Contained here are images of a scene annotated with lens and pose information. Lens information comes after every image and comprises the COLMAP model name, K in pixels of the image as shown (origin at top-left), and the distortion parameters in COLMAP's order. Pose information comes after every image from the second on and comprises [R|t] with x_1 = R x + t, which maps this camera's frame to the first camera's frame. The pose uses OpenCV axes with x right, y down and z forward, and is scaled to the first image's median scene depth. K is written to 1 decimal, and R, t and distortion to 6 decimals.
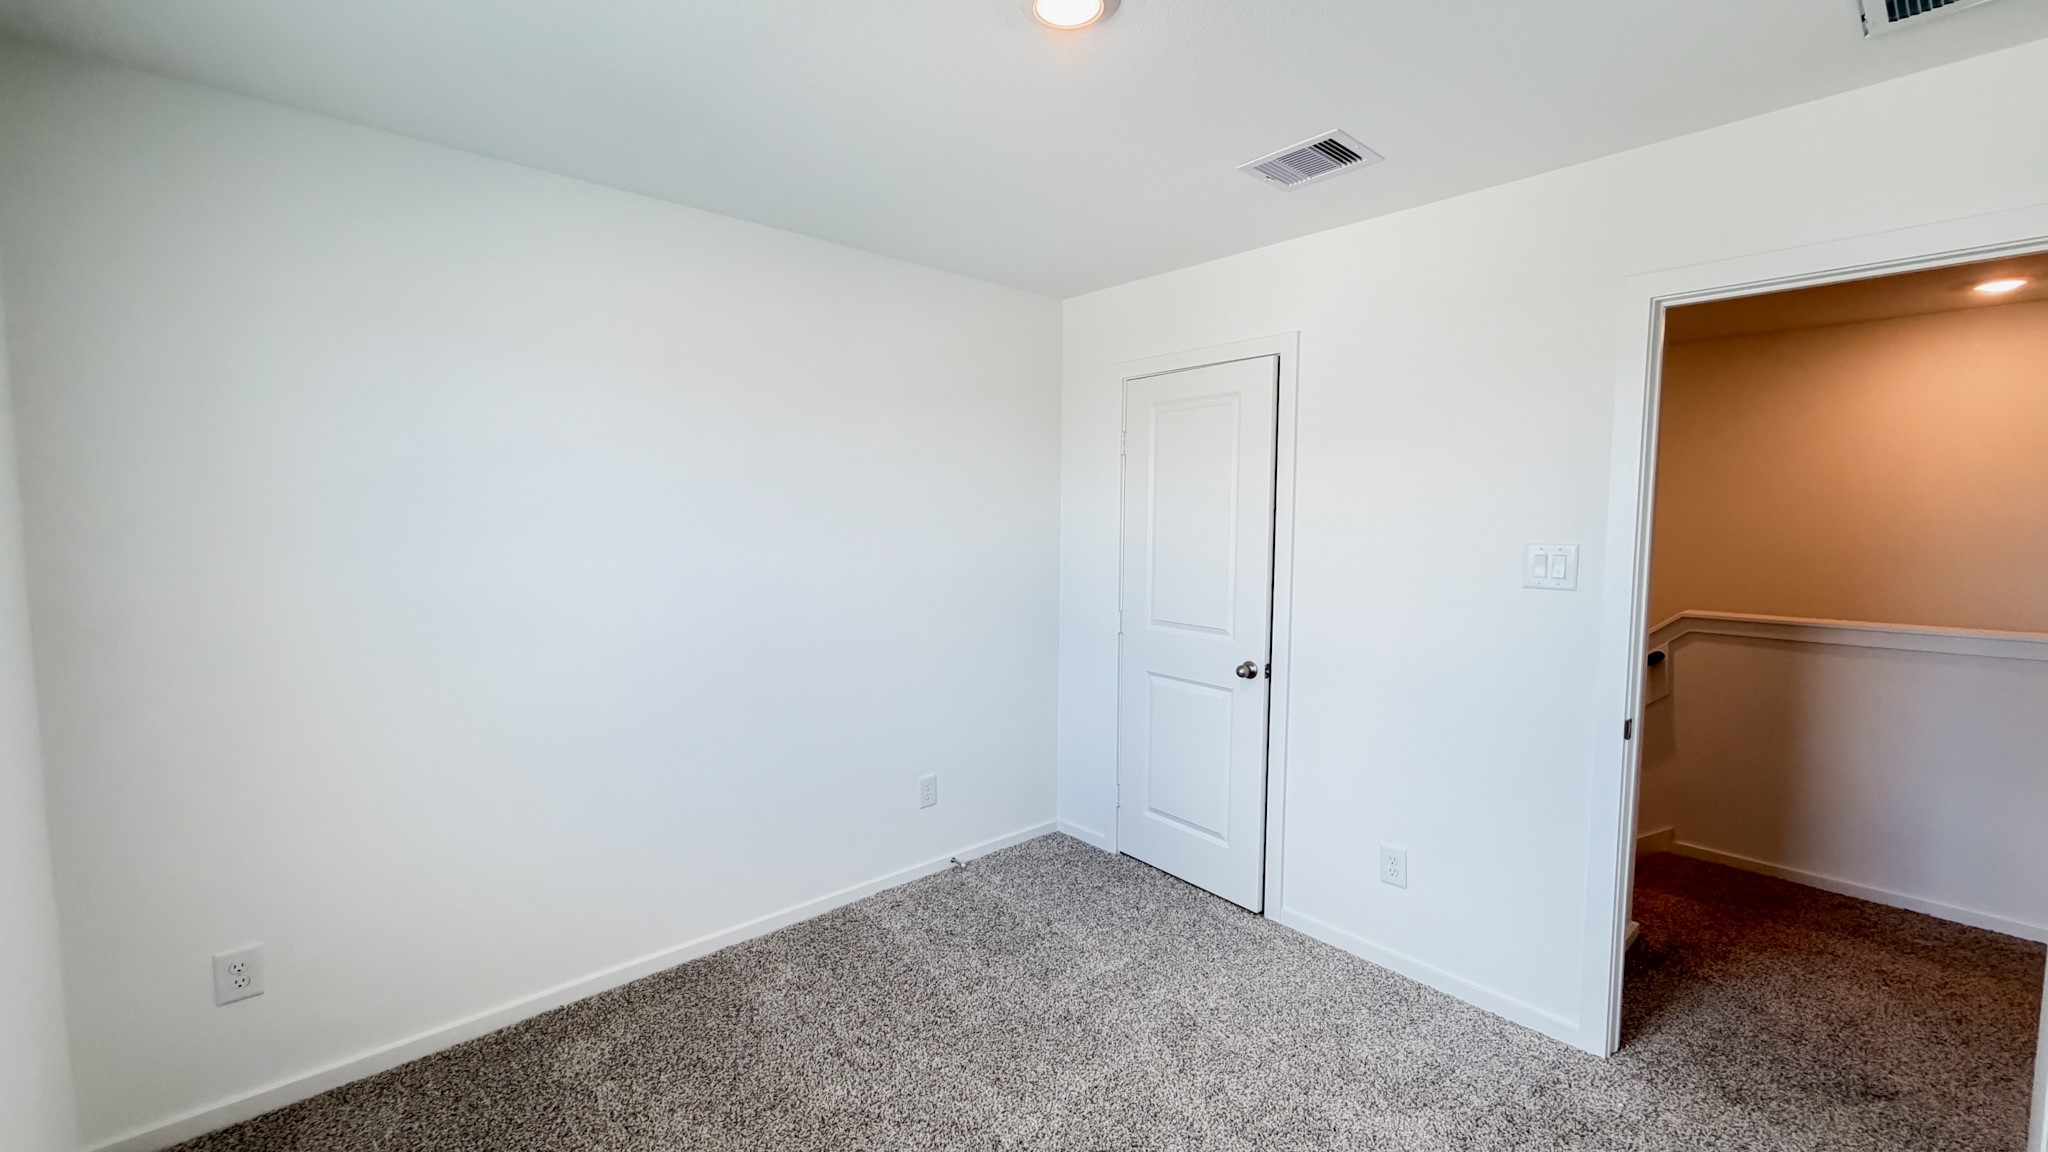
lens RADIAL K [[808.1, 0, 1024.0], [0, 808.1, 576.0], [0, 0, 1]] dist [0.018794, 0.000088]
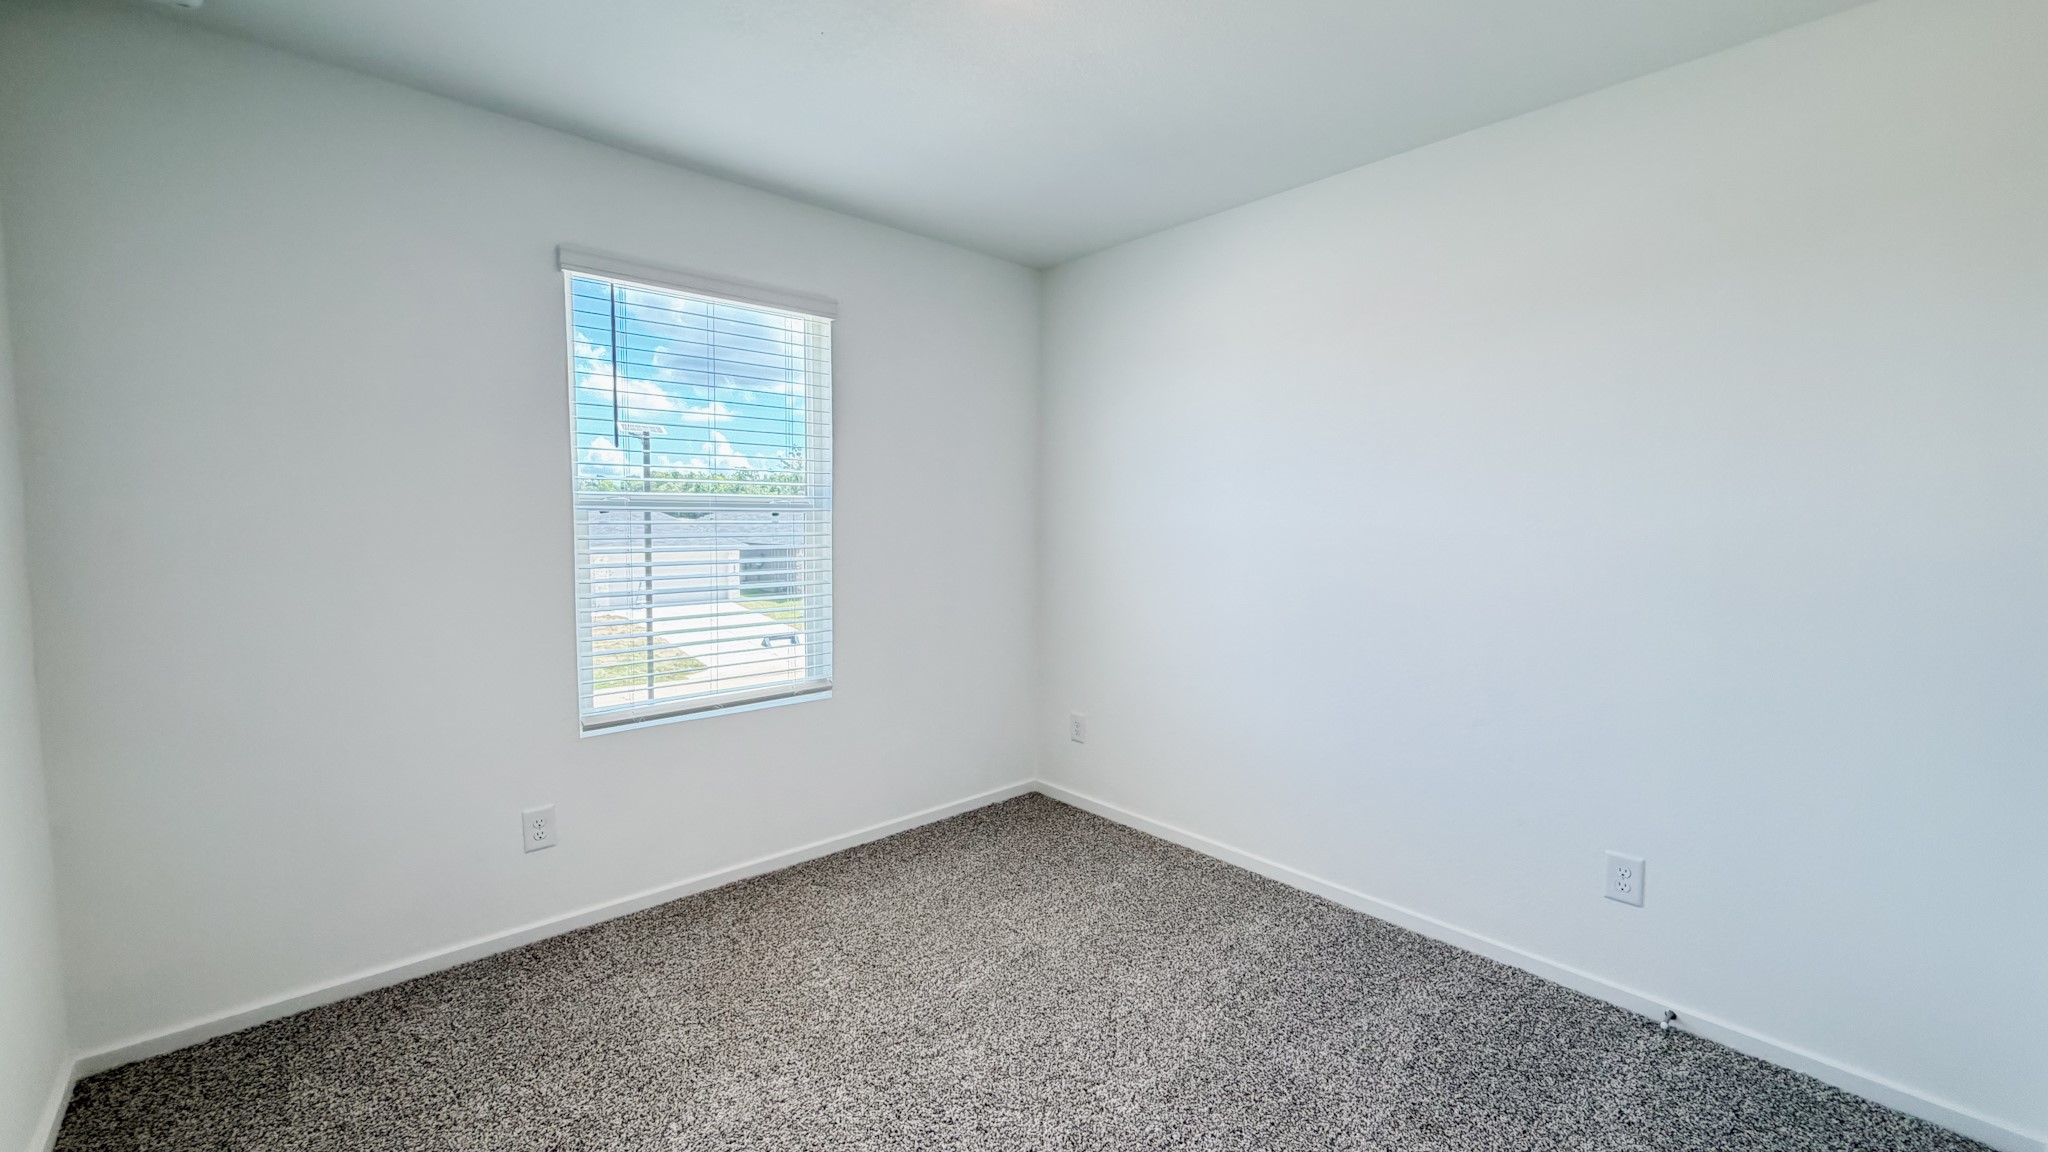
lens RADIAL K [[808.1, 0, 1024.0], [0, 808.1, 576.0], [0, 0, 1]] dist [0.018794, 0.000088]
pose [[0.032174, 0.072574, -0.996844, 0.567838], [-0.077207, 0.994561, 0.069916, 0.015706], [0.996496, 0.074714, 0.037602, 0.529863]]
